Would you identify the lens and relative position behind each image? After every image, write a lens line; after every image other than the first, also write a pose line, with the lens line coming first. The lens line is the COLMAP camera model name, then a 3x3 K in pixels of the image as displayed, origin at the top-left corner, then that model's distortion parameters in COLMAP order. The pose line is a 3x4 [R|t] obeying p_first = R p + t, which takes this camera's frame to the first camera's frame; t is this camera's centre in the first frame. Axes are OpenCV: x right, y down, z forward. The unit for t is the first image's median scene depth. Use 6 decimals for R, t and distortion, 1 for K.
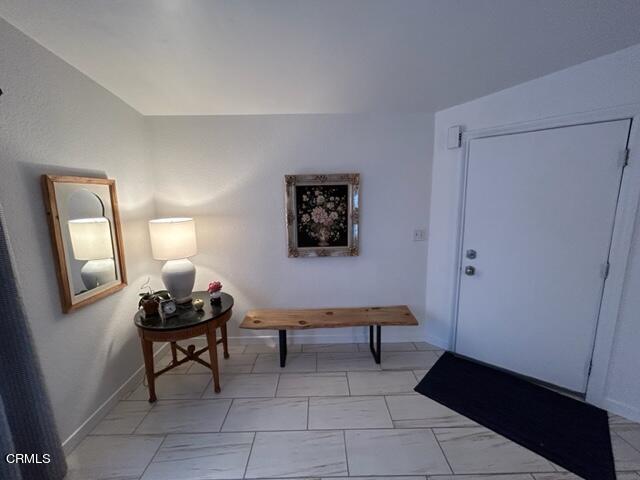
lens RADIAL K [[259.7, 0, 319.7], [0, 259.7, 239.5], [0, 0, 1]] dist [0.003038, -0.000193]
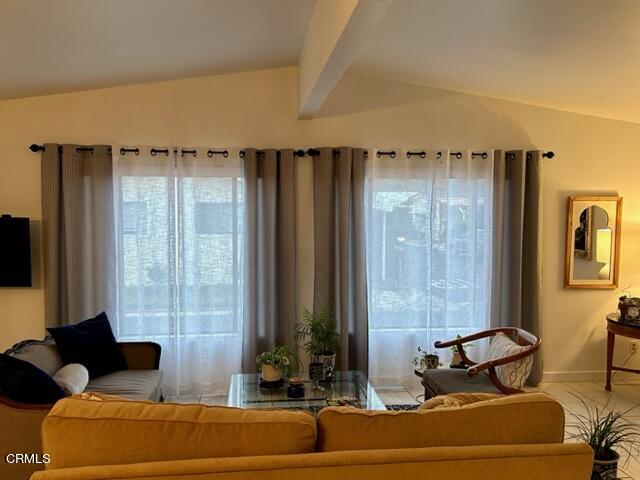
lens RADIAL K [[570.8, 0, 324.3], [0, 570.8, 245.2], [0, 0, 1]] dist [0.046419, -0.049731]
pose [[0.101413, 0.073606, -0.992118, 1.371492], [-0.171241, 0.983666, 0.055475, 0.062299], [0.979996, 0.164266, 0.112361, -0.485431]]
